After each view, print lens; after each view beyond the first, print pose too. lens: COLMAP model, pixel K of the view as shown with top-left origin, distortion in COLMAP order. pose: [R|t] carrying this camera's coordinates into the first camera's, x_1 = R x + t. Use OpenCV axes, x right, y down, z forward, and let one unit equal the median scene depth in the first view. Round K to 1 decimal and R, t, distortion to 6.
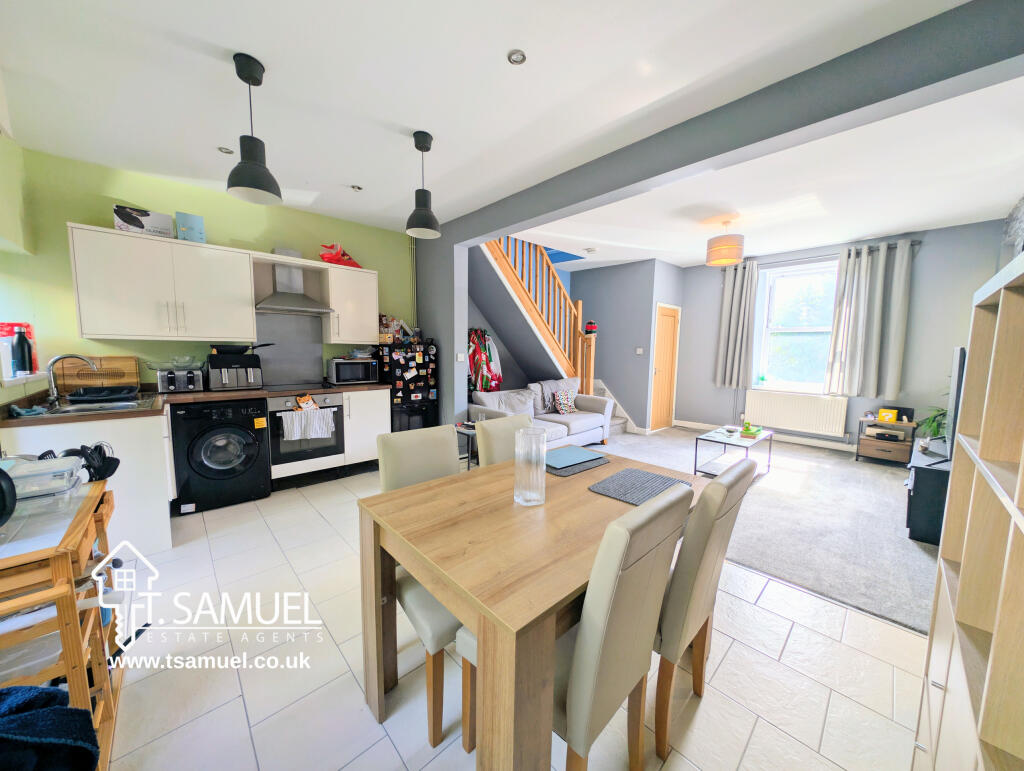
lens RADIAL K [[366.1, 0, 510.1], [0, 366.1, 386.1], [0, 0, 1]] dist [0.000982, 0.000024]
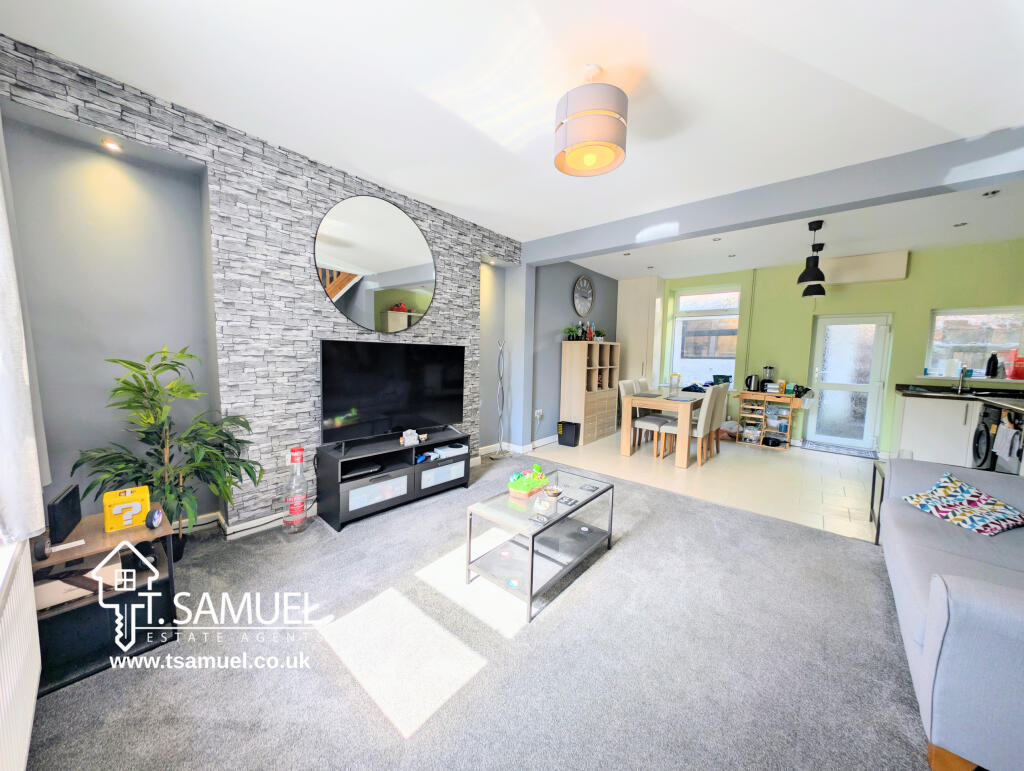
lens RADIAL K [[366.1, 0, 510.1], [0, 366.1, 386.1], [0, 0, 1]] dist [0.000982, 0.000024]
pose [[-0.994566, -0.023315, -0.101460, 0.796883], [-0.042785, 0.980030, 0.194194, -0.161165], [0.094906, 0.197480, -0.975702, 1.692564]]
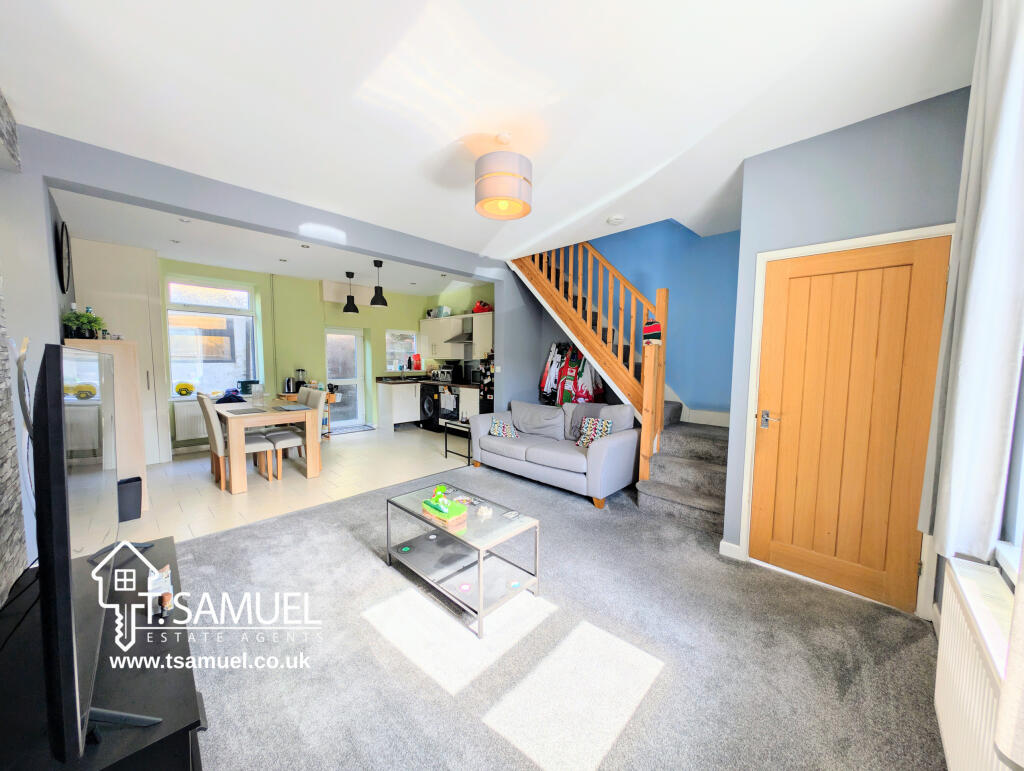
lens RADIAL K [[366.1, 0, 510.1], [0, 366.1, 386.1], [0, 0, 1]] dist [0.000982, 0.000024]
pose [[0.063658, 0.059121, -0.996219, 1.304425], [-0.112084, 0.992351, 0.051729, -0.106136], [0.991658, 0.108367, 0.069798, 1.119080]]
